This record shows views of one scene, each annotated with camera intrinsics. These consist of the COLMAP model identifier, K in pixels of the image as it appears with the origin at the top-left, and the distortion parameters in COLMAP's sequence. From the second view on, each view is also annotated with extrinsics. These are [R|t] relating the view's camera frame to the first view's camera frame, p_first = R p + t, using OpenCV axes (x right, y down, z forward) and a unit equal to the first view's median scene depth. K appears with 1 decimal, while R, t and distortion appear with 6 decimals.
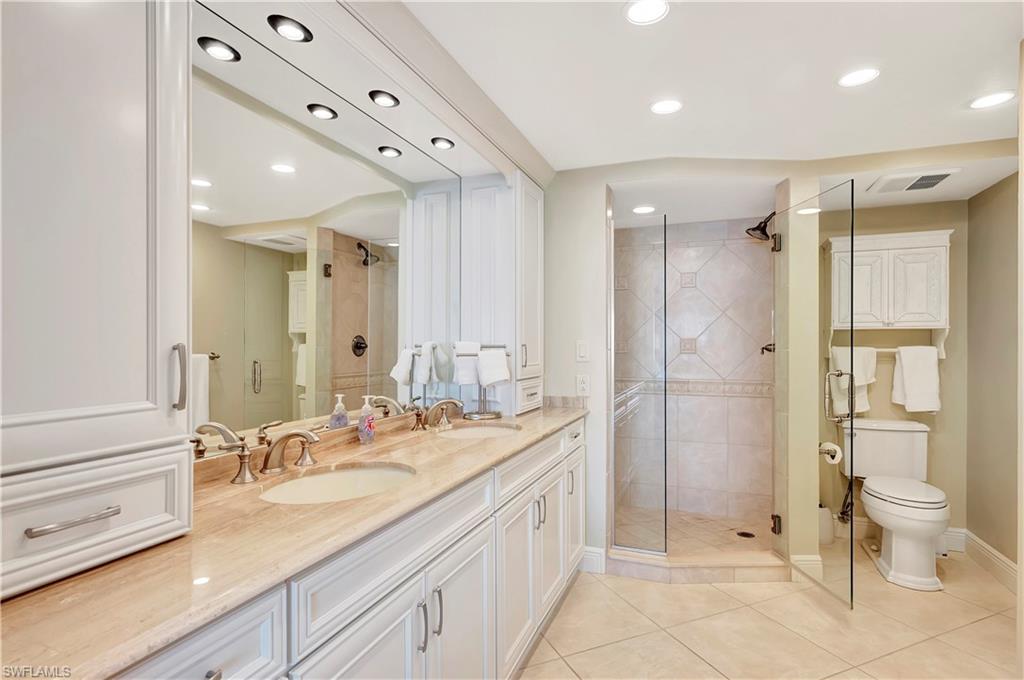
lens RADIAL K [[498.7, 0, 512.9], [0, 498.7, 347.5], [0, 0, 1]] dist [-0.000007, -0.001509]
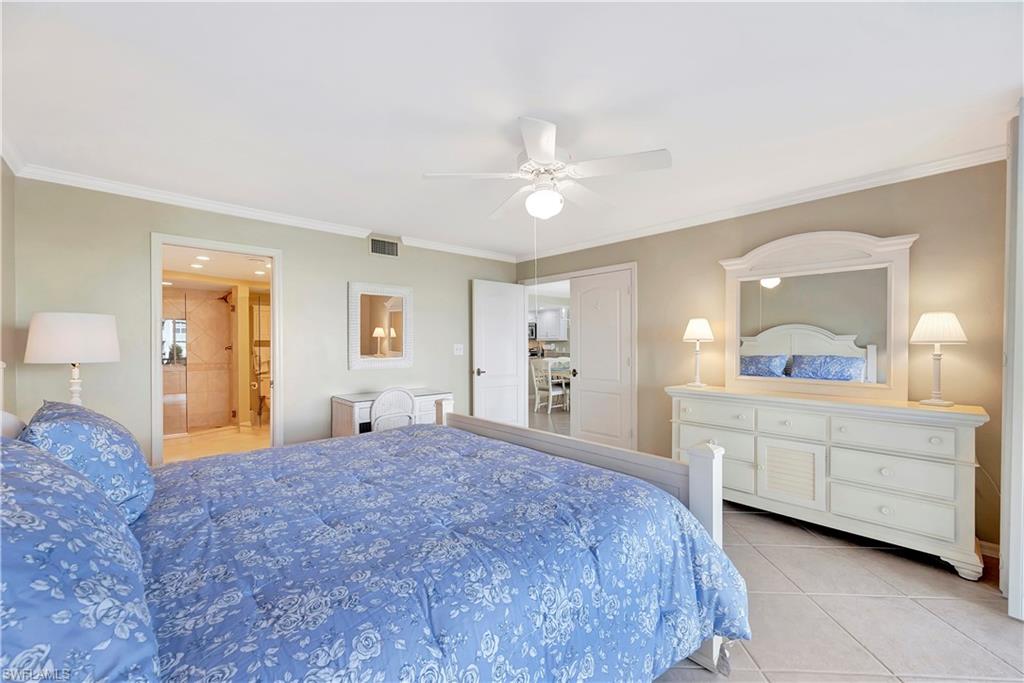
lens RADIAL K [[410.4, 0, 500.4], [0, 410.4, 346.0], [0, 0, 1]] dist [-0.000112, -0.001246]
pose [[0.444579, -0.005802, 0.895721, -0.726695], [0.009404, 0.999954, 0.001810, 0.001425], [-0.895691, 0.007618, 0.444613, -1.137422]]
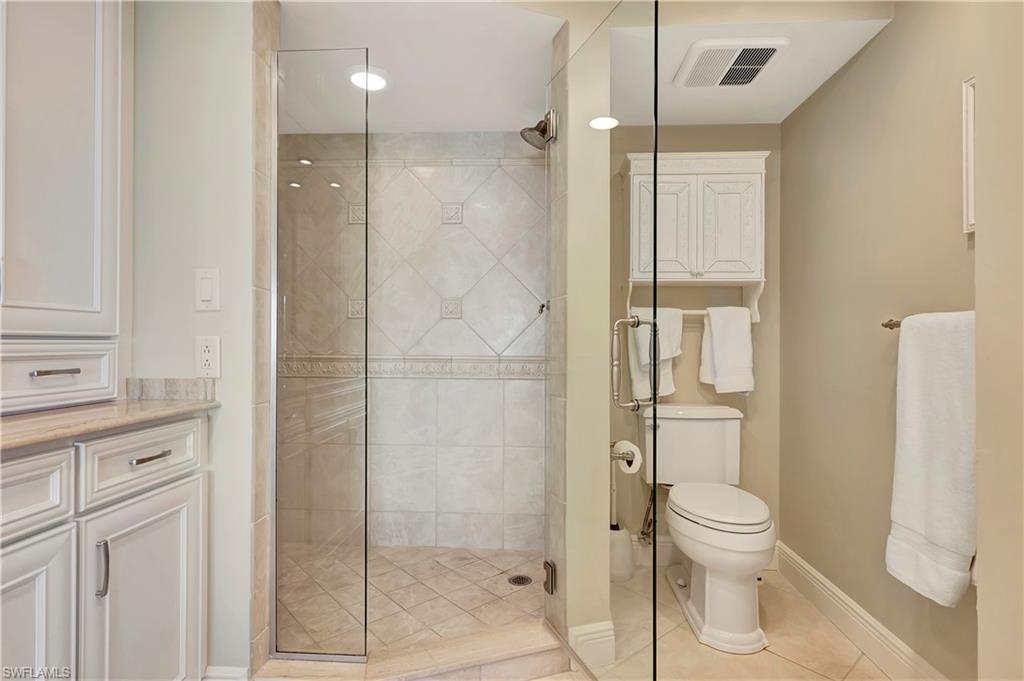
lens RADIAL K [[498.7, 0, 507.7], [0, 498.7, 337.7], [0, 0, 1]] dist [-0.000007, -0.001509]
pose [[0.951652, 0.009550, 0.307030, 0.258620], [-0.005280, 0.999878, -0.014735, 0.058644], [-0.307133, 0.012401, 0.951586, 0.382395]]
